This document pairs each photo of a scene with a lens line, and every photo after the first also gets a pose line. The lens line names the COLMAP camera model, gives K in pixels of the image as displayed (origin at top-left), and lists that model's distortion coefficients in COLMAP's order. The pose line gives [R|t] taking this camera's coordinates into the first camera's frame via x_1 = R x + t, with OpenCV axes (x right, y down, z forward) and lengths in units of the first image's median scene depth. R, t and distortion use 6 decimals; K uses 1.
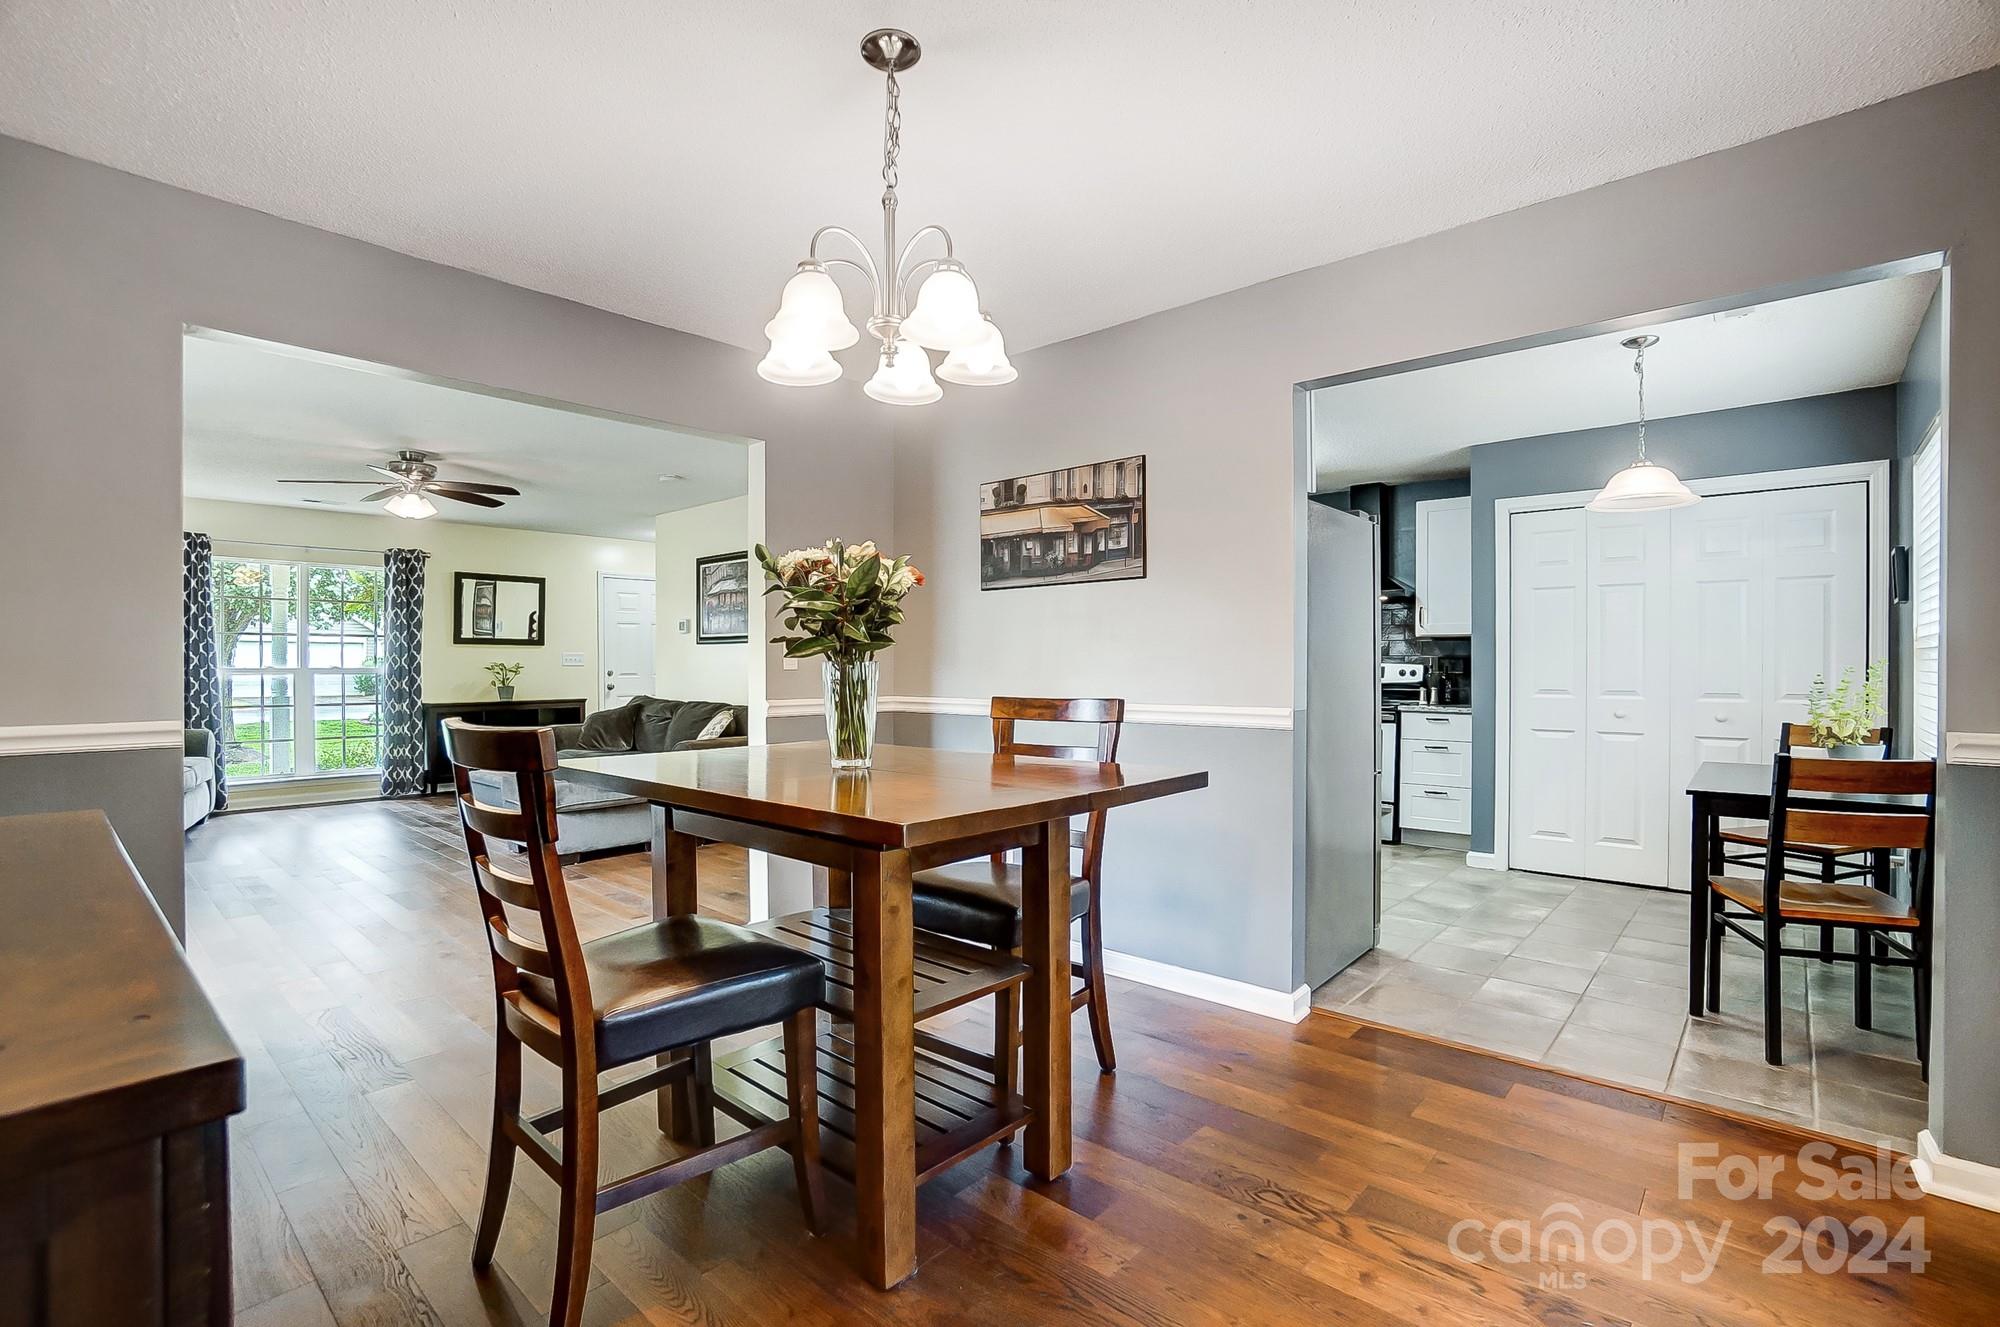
lens RADIAL K [[915.7, 0, 995.6], [0, 915.7, 667.5], [0, 0, 1]] dist [-0.044378, 0.011748]
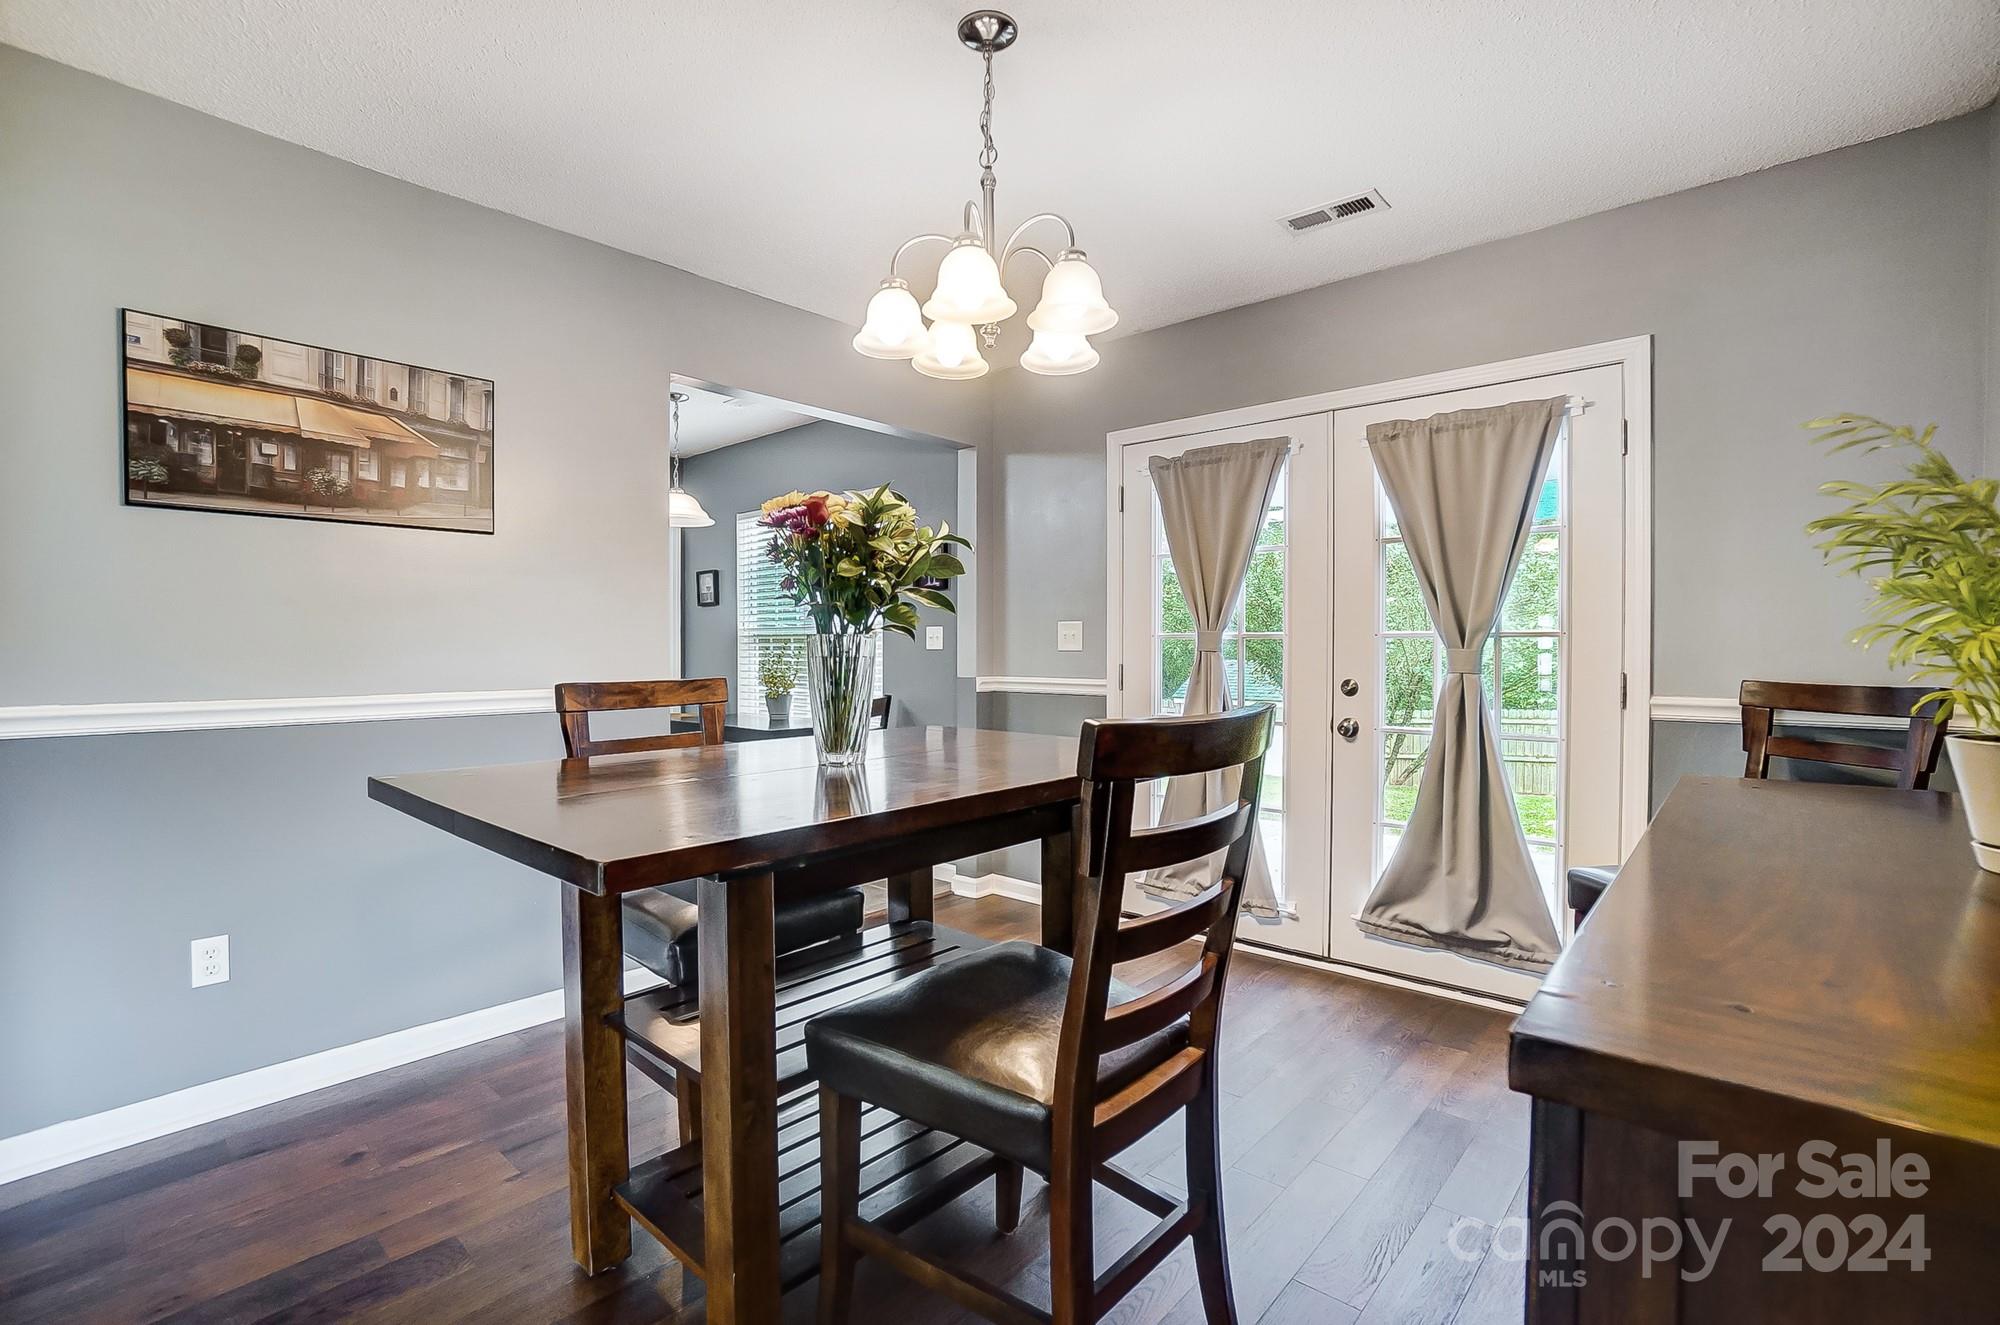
lens RADIAL K [[915.7, 0, 1001.7], [0, 915.7, 668.1], [0, 0, 1]] dist [-0.044378, 0.011748]
pose [[-0.016671, -0.022080, 0.999617, -0.582306], [0.000540, 0.999756, 0.022092, 0.002253], [-0.999861, 0.000908, -0.016655, 0.512014]]
